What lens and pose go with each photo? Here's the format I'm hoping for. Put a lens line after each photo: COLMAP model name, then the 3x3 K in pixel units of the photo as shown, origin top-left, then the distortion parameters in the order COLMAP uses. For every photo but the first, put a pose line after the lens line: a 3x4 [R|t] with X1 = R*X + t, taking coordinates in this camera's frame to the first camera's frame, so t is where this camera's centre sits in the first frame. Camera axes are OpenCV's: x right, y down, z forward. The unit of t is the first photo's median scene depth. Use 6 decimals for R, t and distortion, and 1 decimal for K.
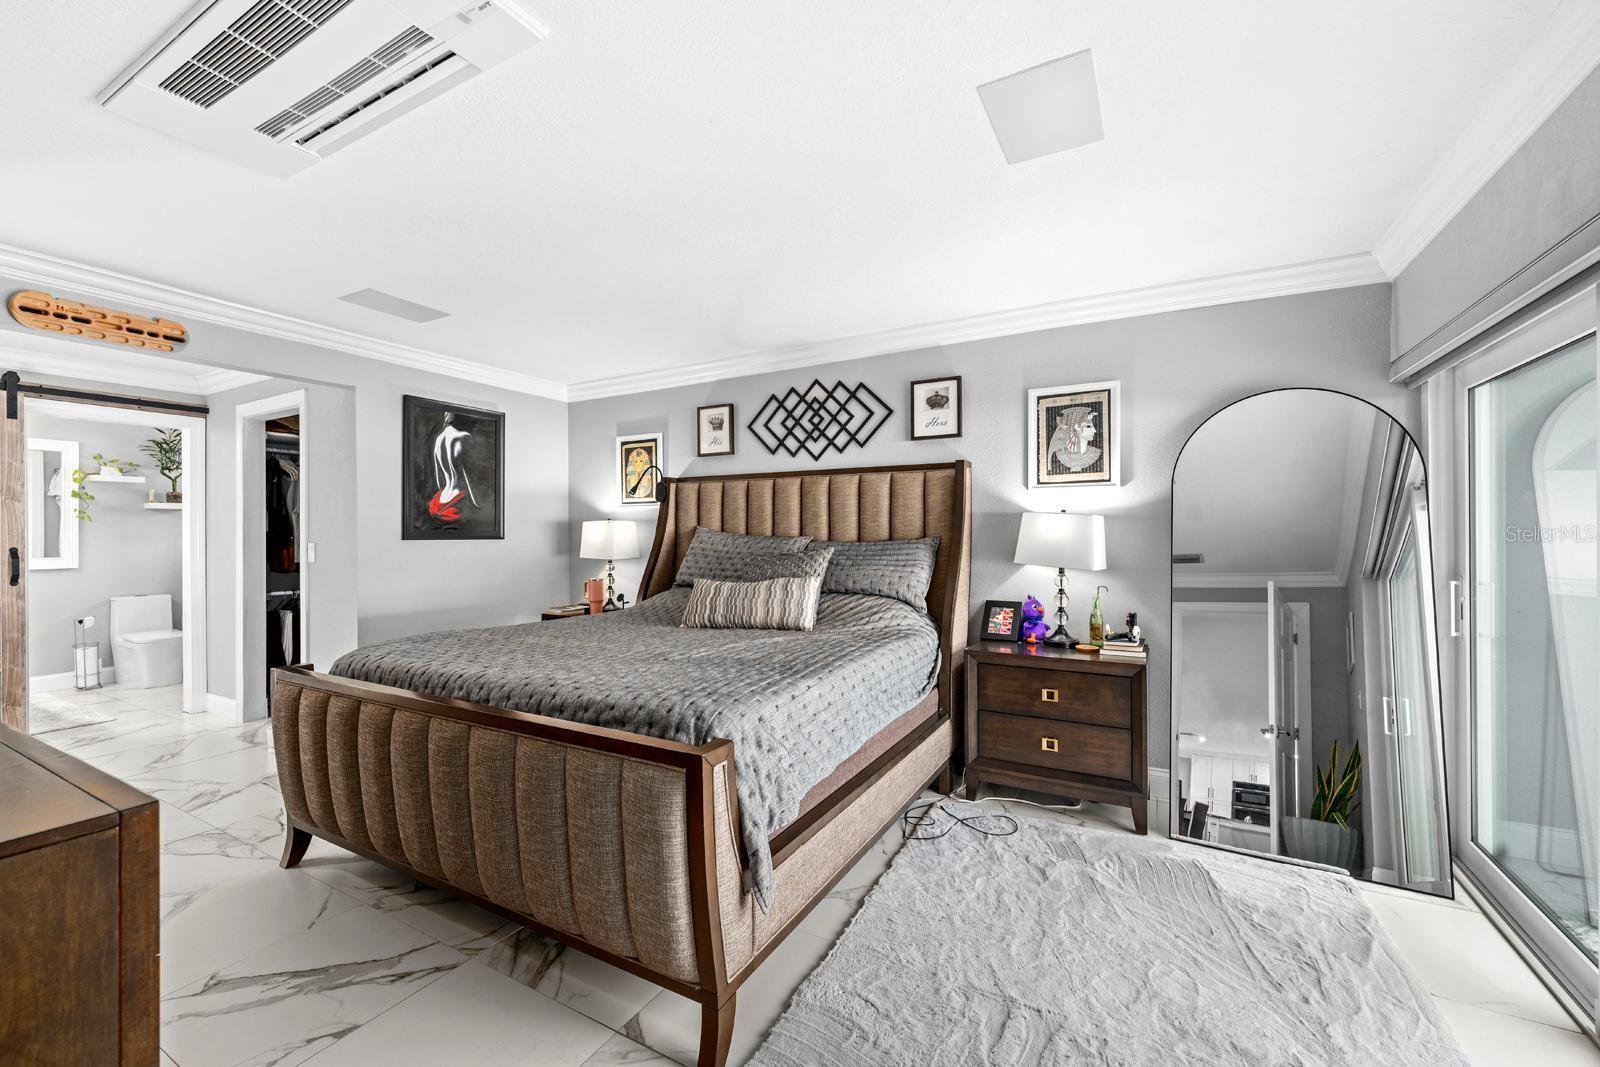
lens RADIAL K [[657.5, 0, 797.2], [0, 657.5, 533.5], [0, 0, 1]] dist [-0.001206, -0.000566]
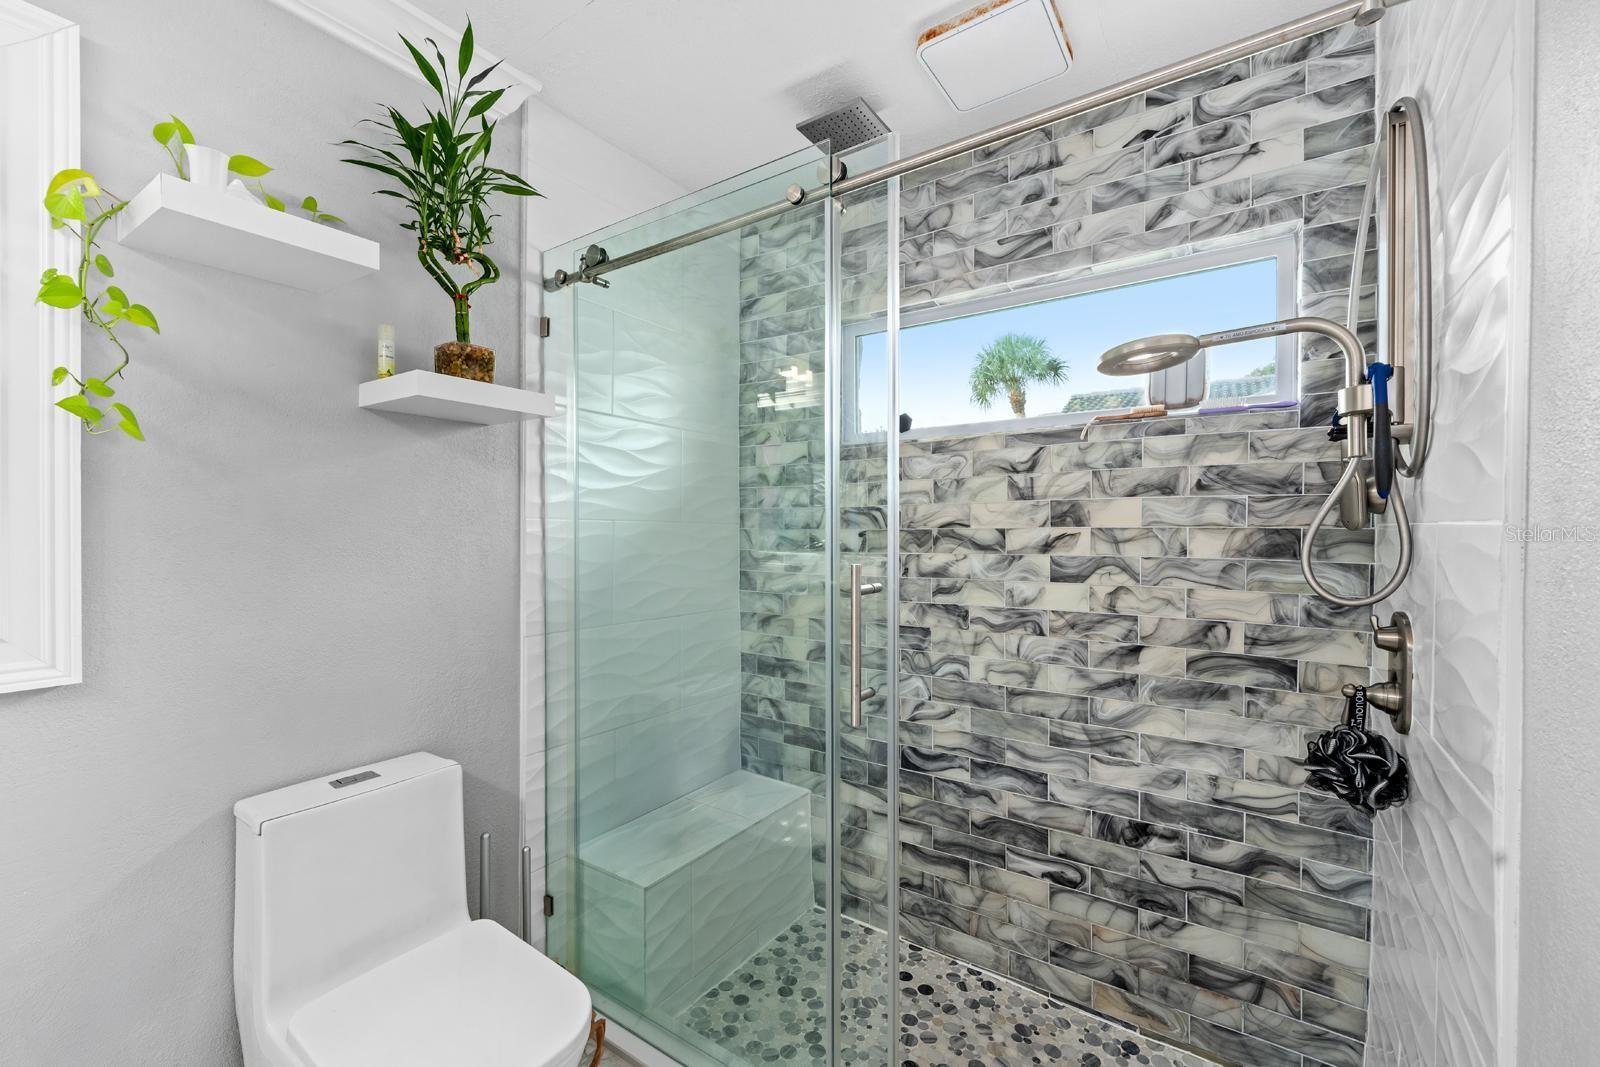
lens RADIAL K [[657.5, 0, 802.6], [0, 657.5, 535.0], [0, 0, 1]] dist [-0.001206, -0.000566]
pose [[0.996631, 0.003823, -0.081930, -0.811404], [-0.003388, 0.999979, 0.005449, 0.007557], [0.081949, -0.005153, 0.996623, 0.771558]]
